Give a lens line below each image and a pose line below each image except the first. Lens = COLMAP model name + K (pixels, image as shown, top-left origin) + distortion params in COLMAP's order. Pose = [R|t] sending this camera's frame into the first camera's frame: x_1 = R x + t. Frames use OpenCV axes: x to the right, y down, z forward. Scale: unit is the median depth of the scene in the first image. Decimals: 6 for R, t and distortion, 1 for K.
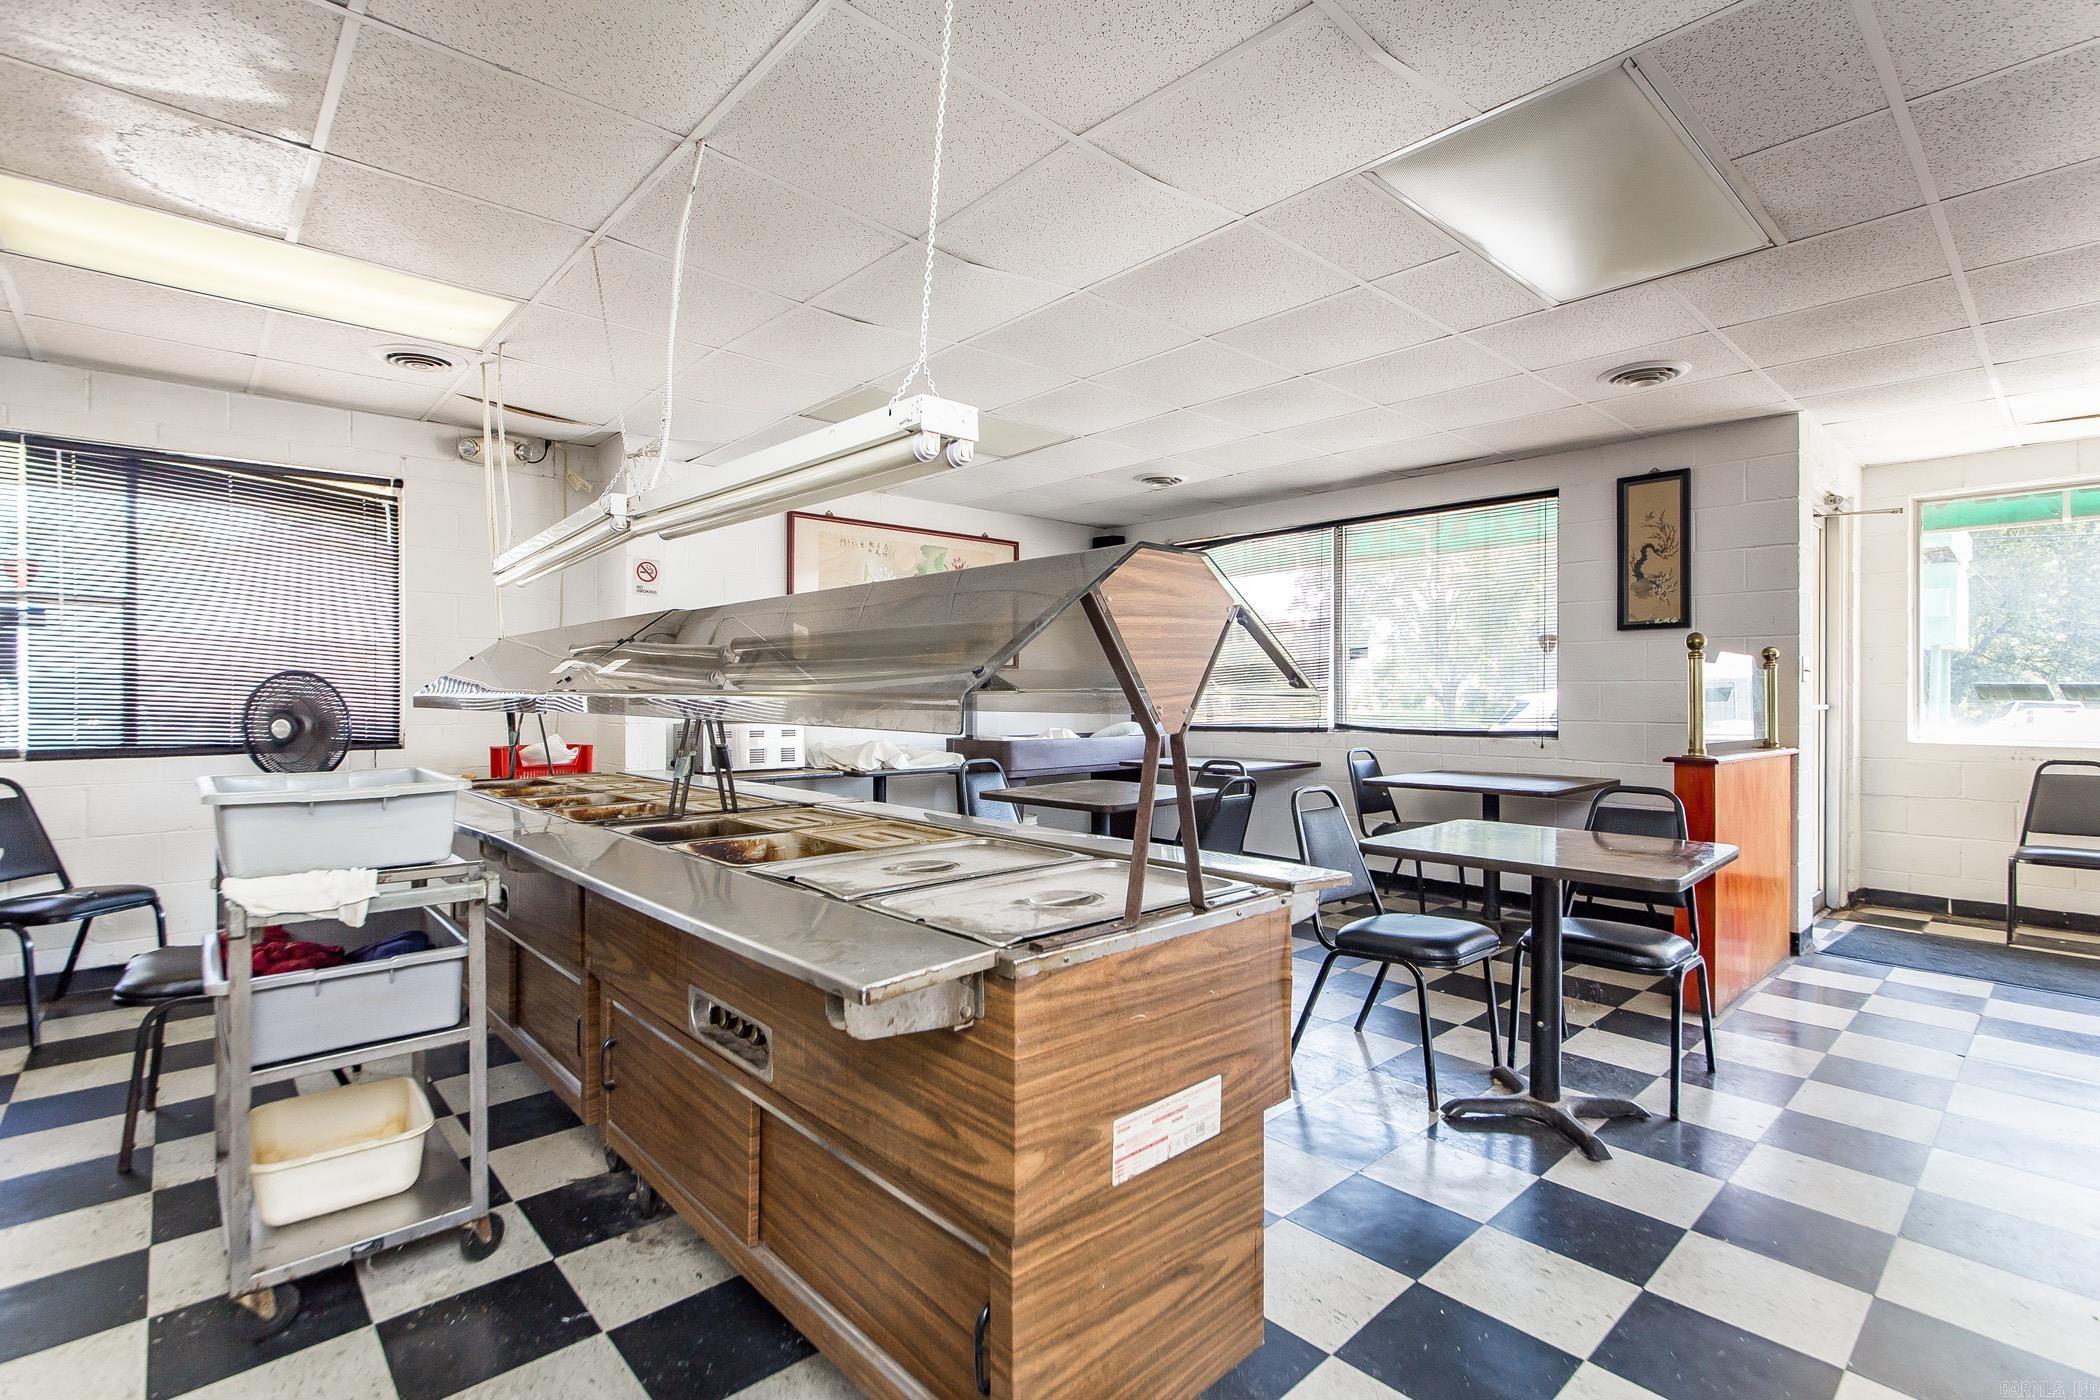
lens RADIAL K [[966.3, 0, 1041.9], [0, 966.3, 689.0], [0, 0, 1]] dist [-0.008045, -0.000500]
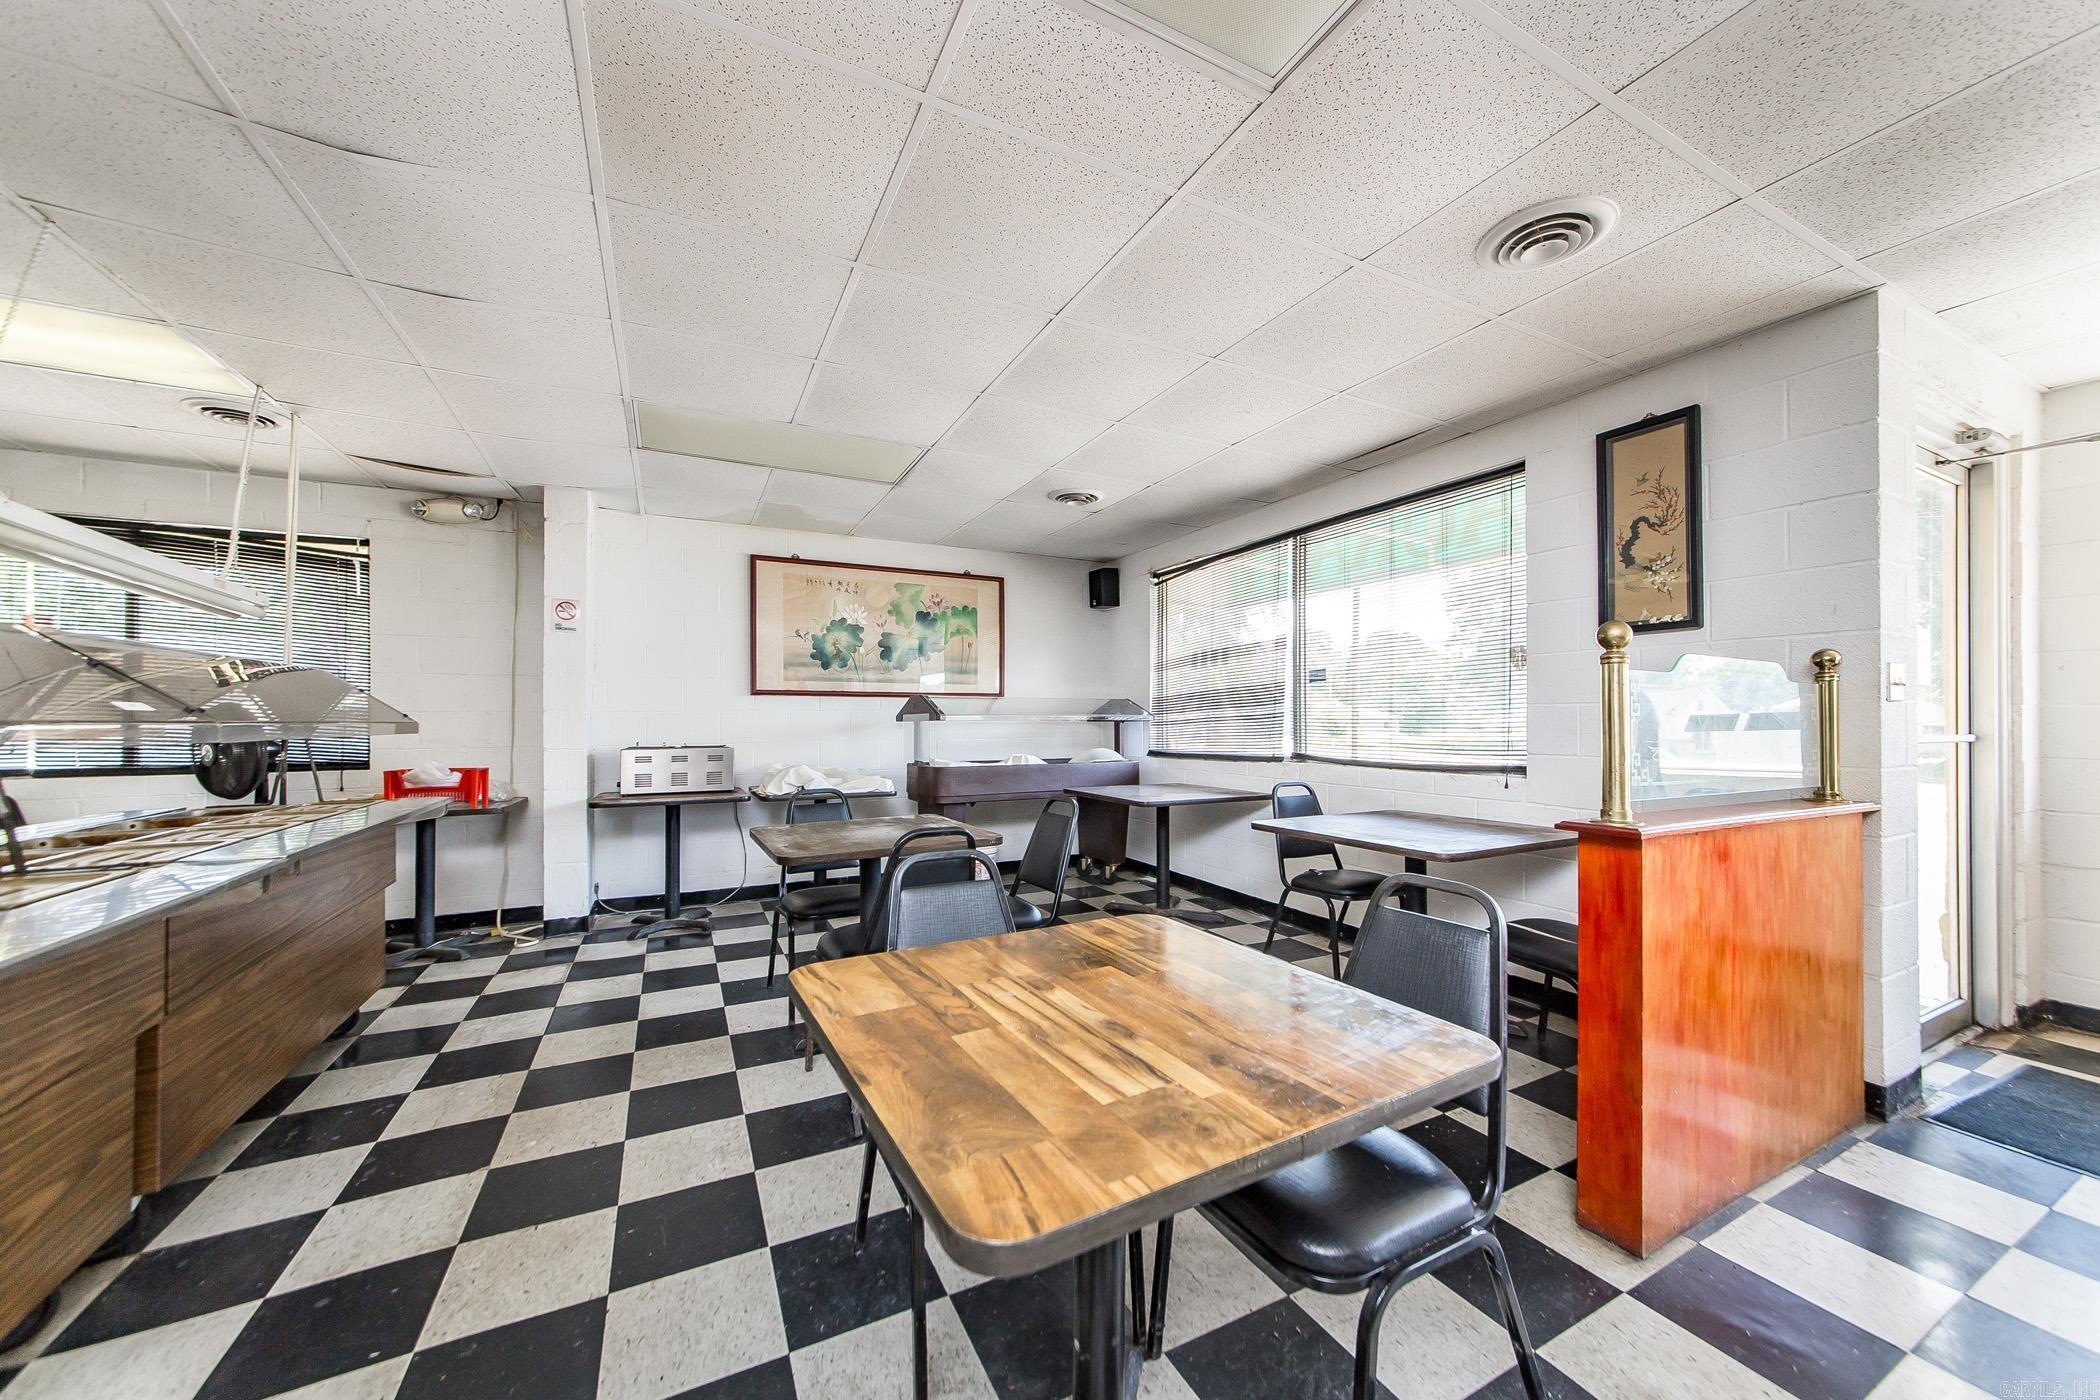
lens RADIAL K [[742.0, 0, 1042.8], [0, 742.0, 712.9], [0, 0, 1]] dist [-0.007751, 0.002488]
pose [[0.964121, -0.005150, -0.265412, 0.334877], [0.003800, 0.999977, -0.005601, 0.001268], [0.265435, 0.004391, 0.964119, 0.329583]]
